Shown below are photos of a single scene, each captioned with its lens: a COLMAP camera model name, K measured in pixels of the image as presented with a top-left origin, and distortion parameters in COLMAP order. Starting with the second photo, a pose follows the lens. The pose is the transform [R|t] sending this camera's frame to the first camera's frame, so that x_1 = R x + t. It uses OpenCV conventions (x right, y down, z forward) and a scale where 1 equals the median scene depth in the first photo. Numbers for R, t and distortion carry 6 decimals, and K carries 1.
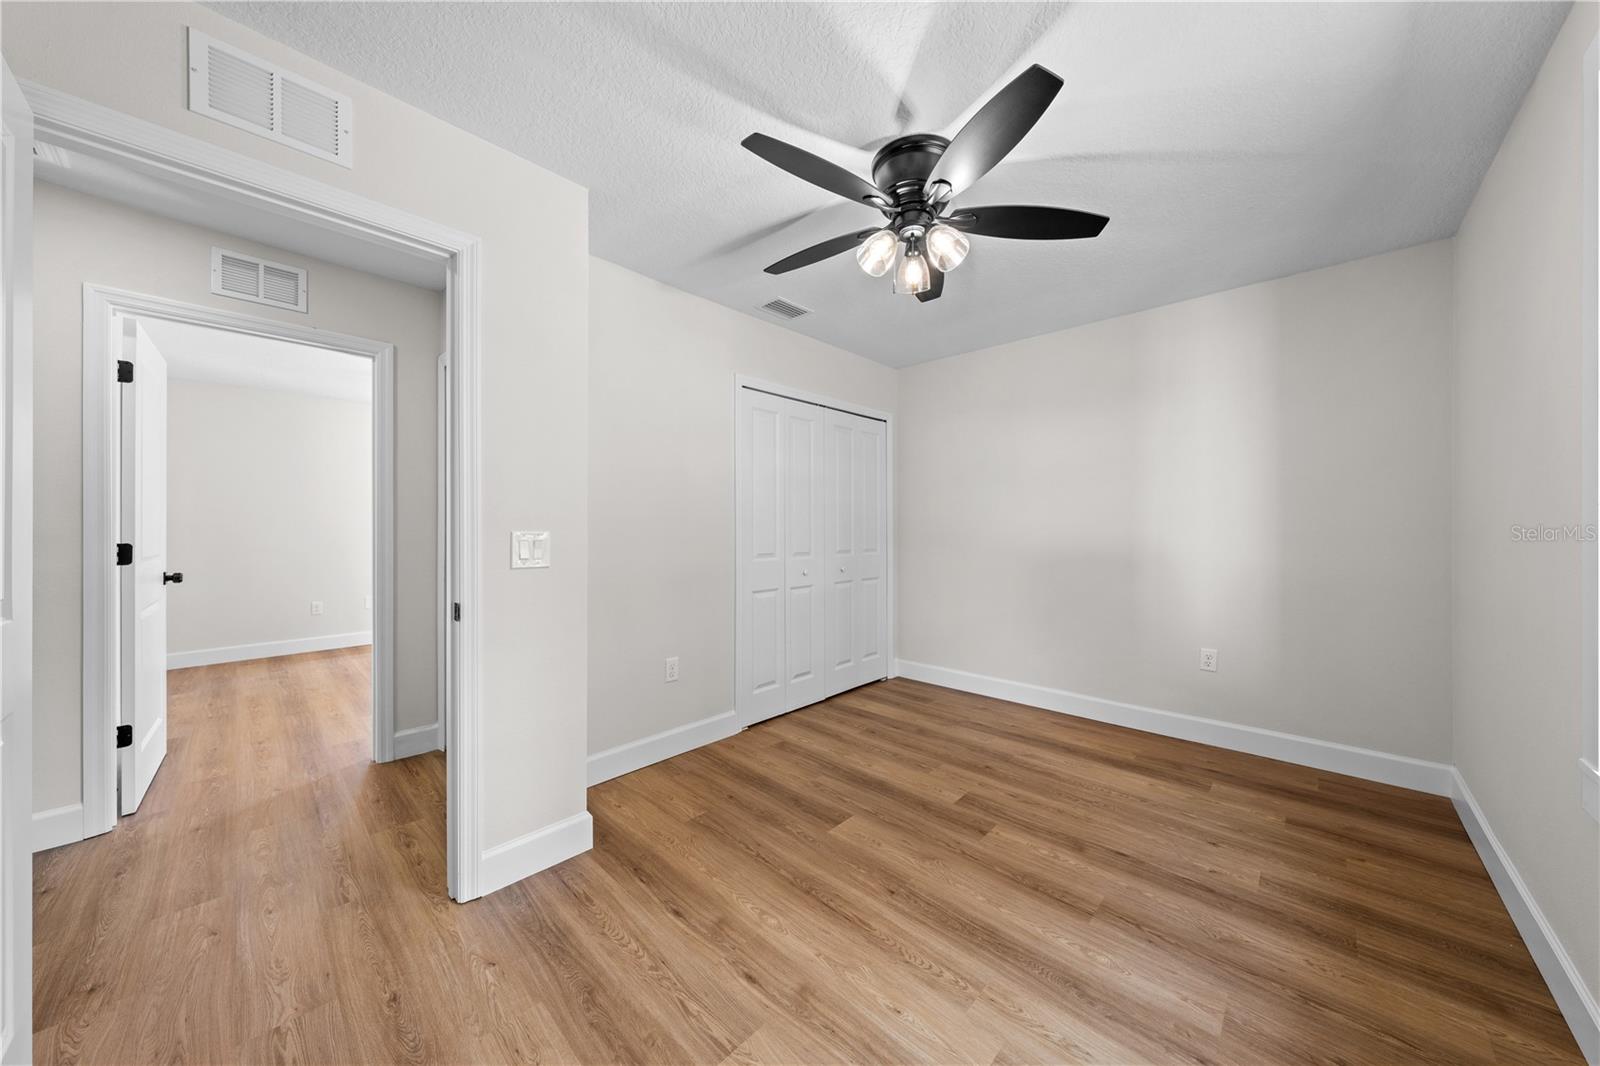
lens RADIAL K [[540.6, 0, 800.1], [0, 540.6, 528.4], [0, 0, 1]] dist [0.000605, -0.000032]
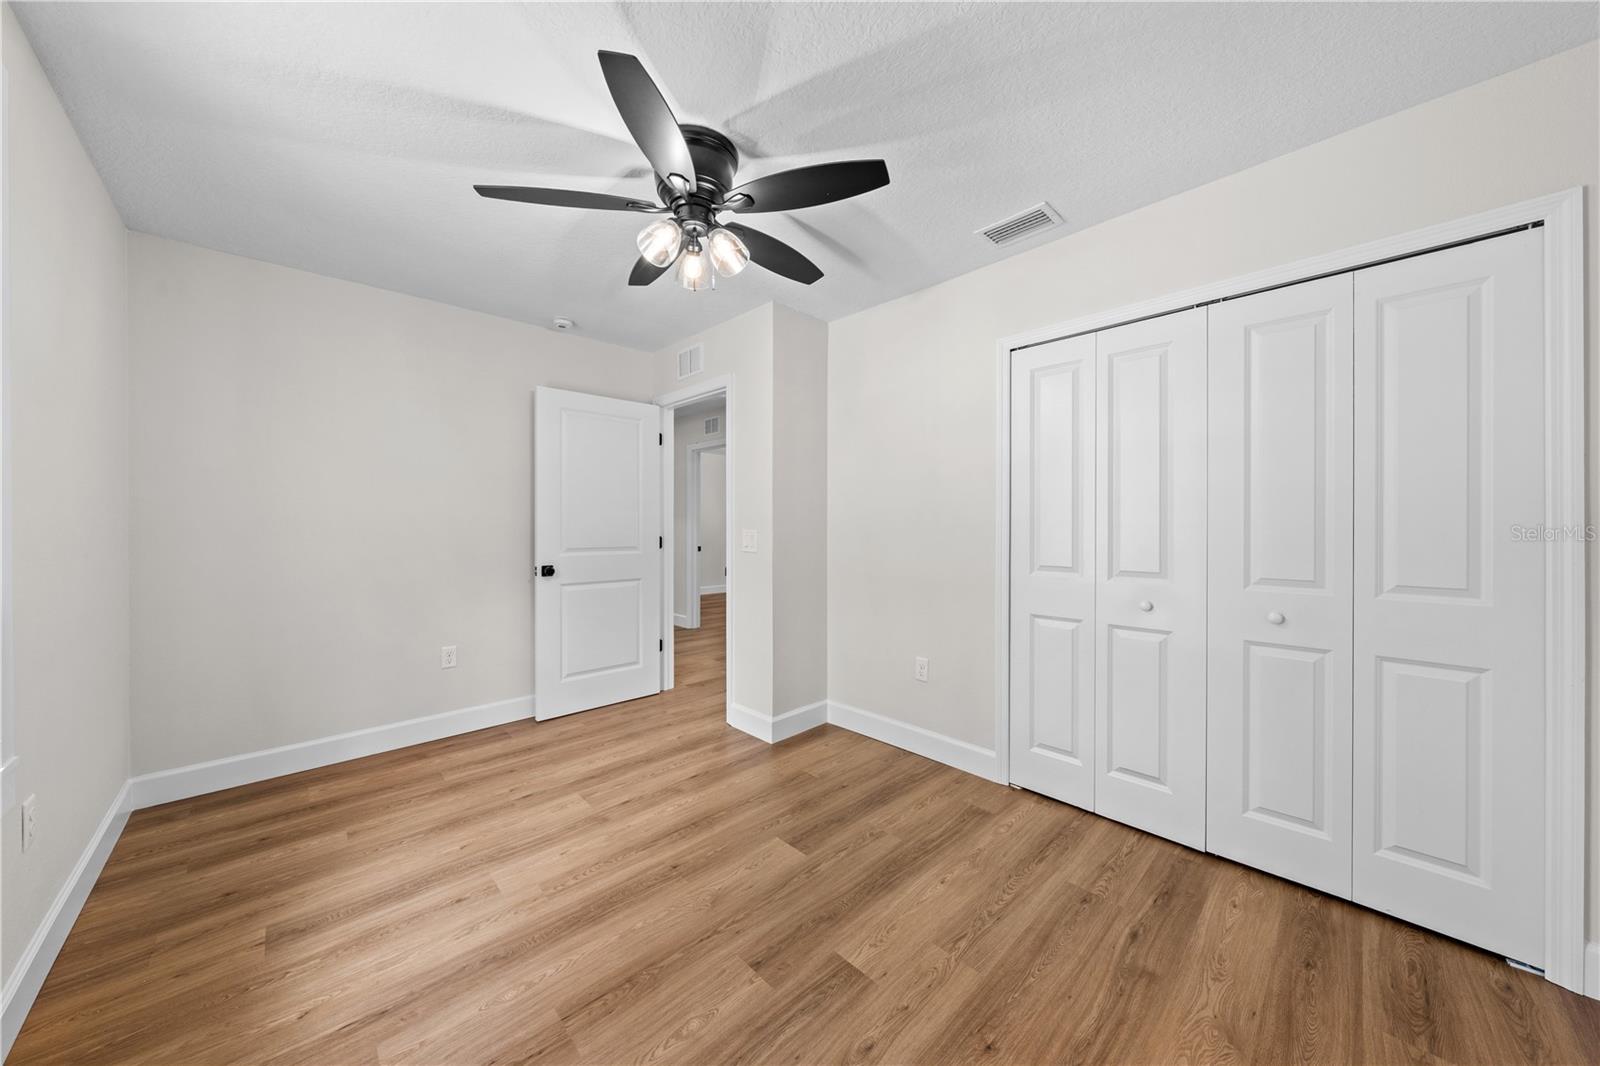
lens RADIAL K [[540.6, 0, 800.1], [0, 540.6, 528.4], [0, 0, 1]] dist [0.000605, -0.000032]
pose [[-0.046471, 0.005777, -0.998903, 1.116888], [-0.003665, 0.999976, 0.005954, -0.008450], [0.998913, 0.003937, -0.046449, 1.177194]]
